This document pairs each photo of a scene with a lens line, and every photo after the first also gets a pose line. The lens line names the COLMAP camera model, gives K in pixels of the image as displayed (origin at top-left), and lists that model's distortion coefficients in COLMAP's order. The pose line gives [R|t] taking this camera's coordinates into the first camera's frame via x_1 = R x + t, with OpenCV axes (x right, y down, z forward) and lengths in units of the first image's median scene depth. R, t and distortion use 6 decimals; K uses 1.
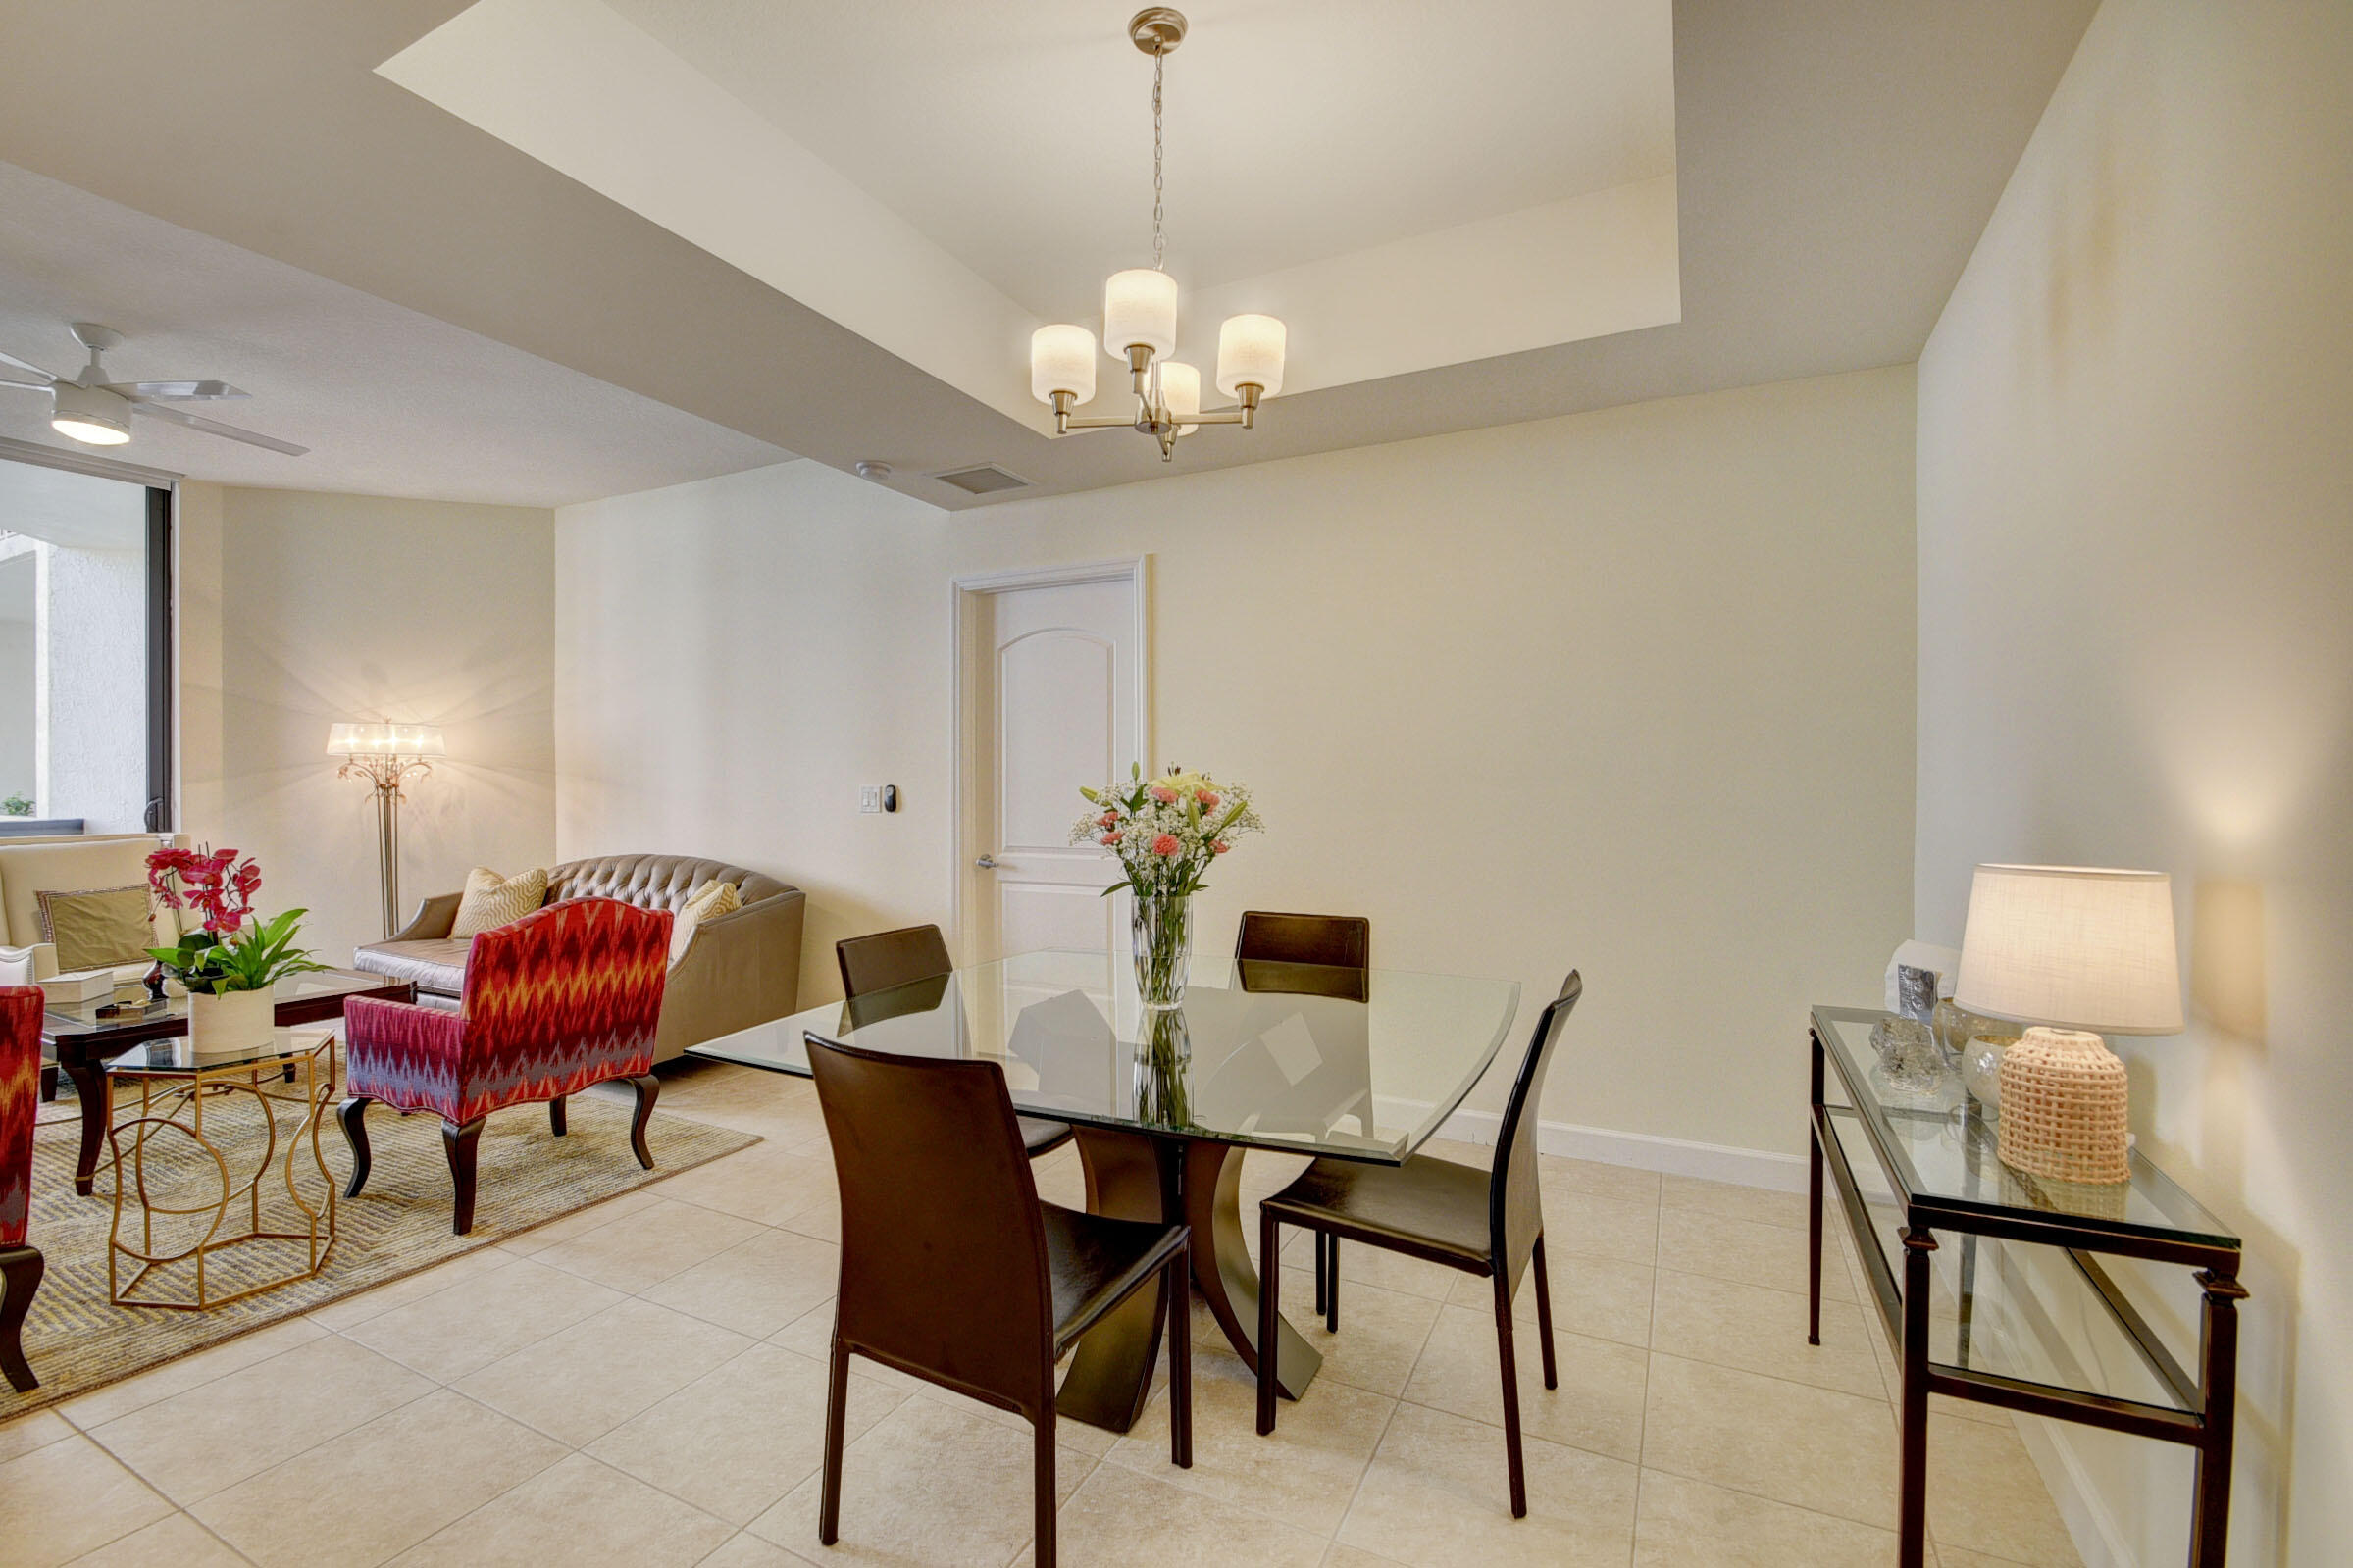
lens RADIAL K [[1048.7, 0, 1139.8], [0, 1048.7, 792.2], [0, 0, 1]] dist [0.016424, -0.018906]
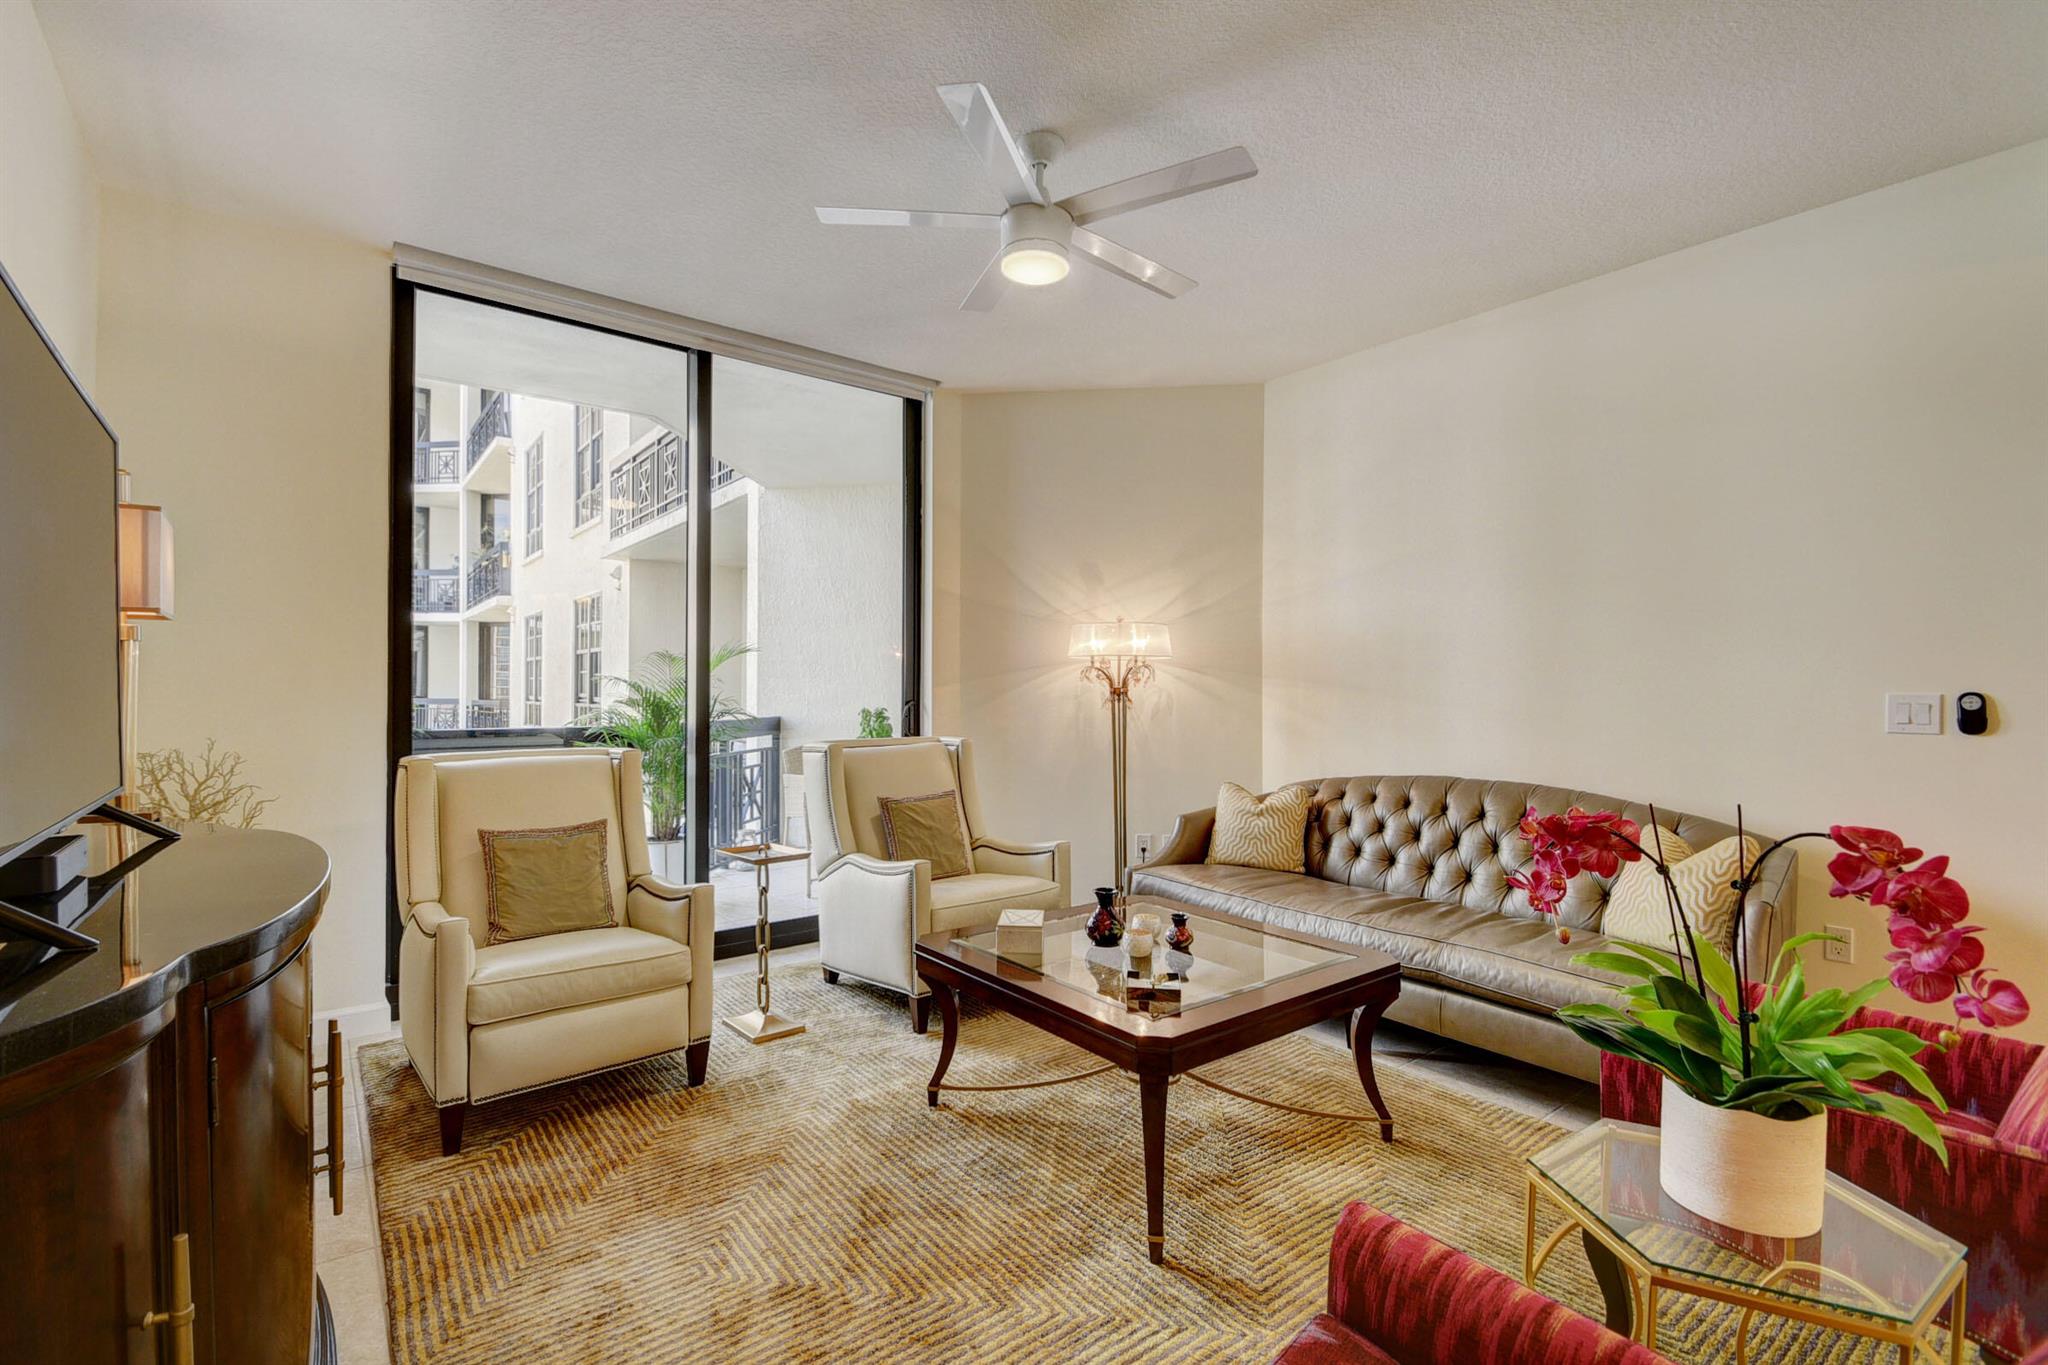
lens RADIAL K [[906.8, 0, 989.8], [0, 906.8, 694.9], [0, 0, 1]] dist [0.015210, -0.017742]
pose [[0.908601, 0.005703, -0.417626, -0.495760], [-0.006377, 0.999980, -0.000220, -0.000983], [0.417616, 0.002863, 0.908619, 0.222060]]
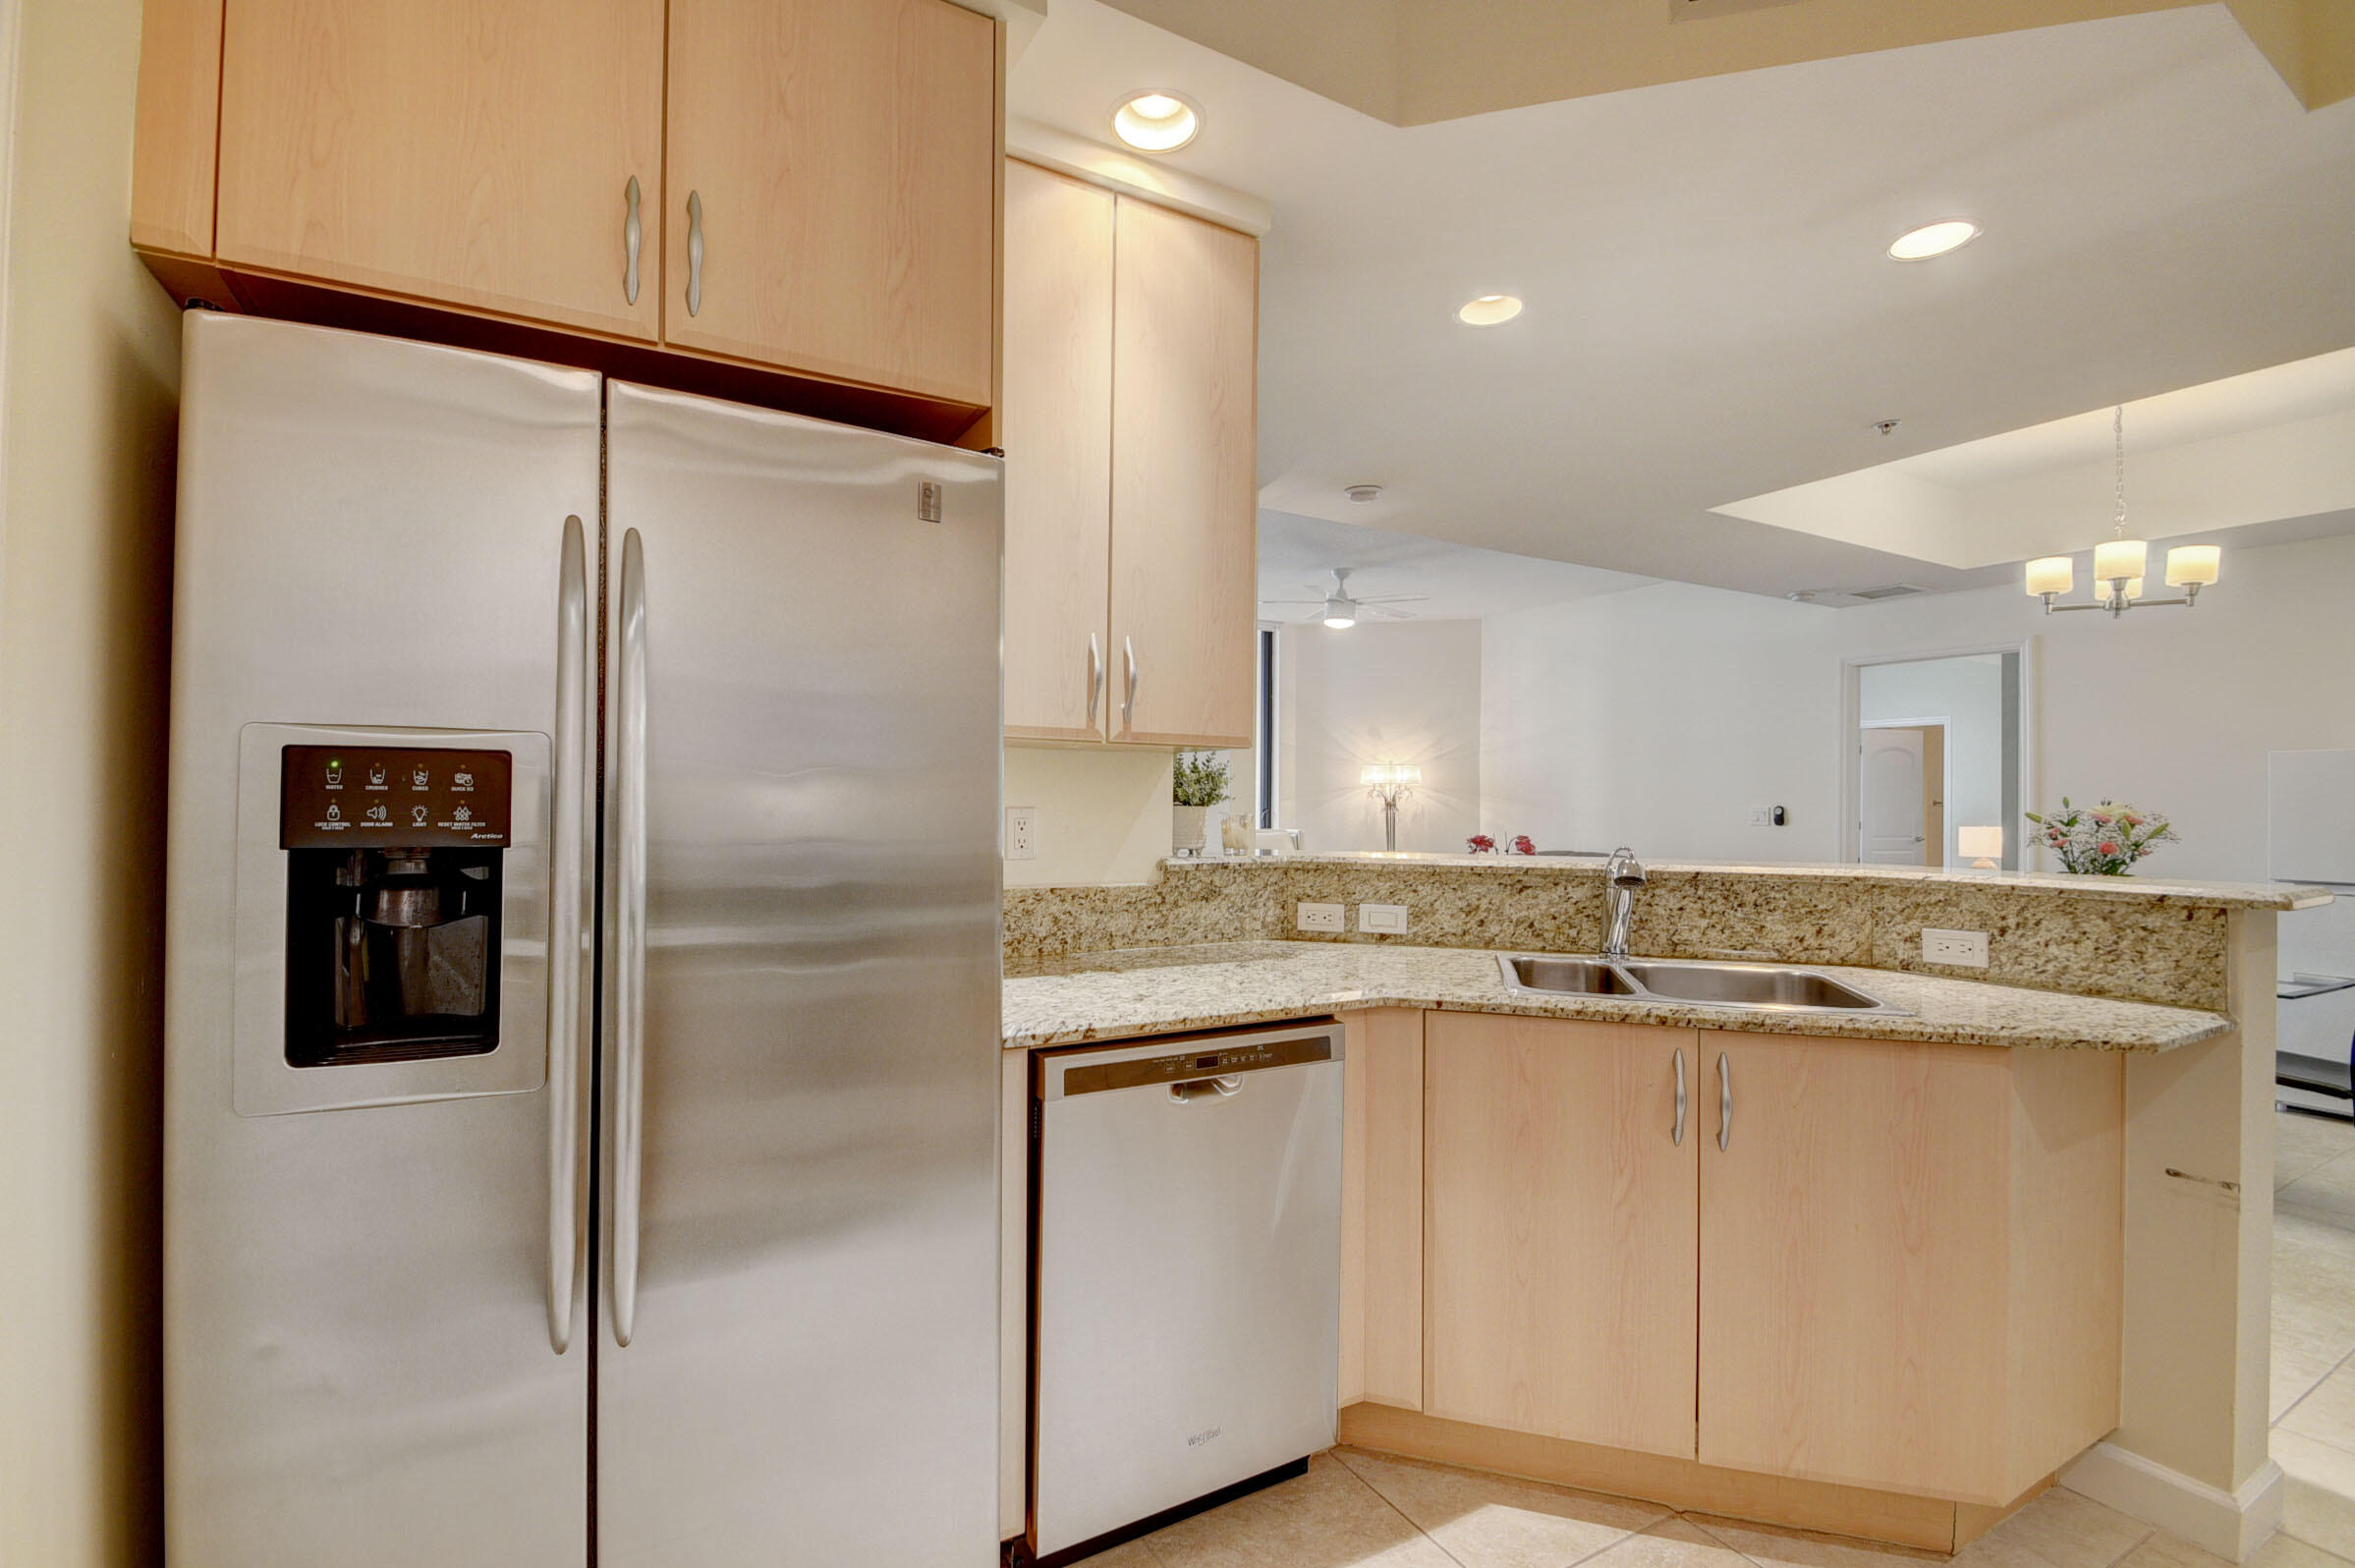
lens RADIAL K [[1043.8, 0, 1133.7], [0, 1043.8, 795.5], [0, 0, 1]] dist [0.010143, -0.014579]
pose [[0.833455, 0.003439, -0.552577, -0.164263], [-0.009239, 0.999928, -0.007712, -0.002281], [0.552510, 0.011533, 0.833426, -0.564693]]
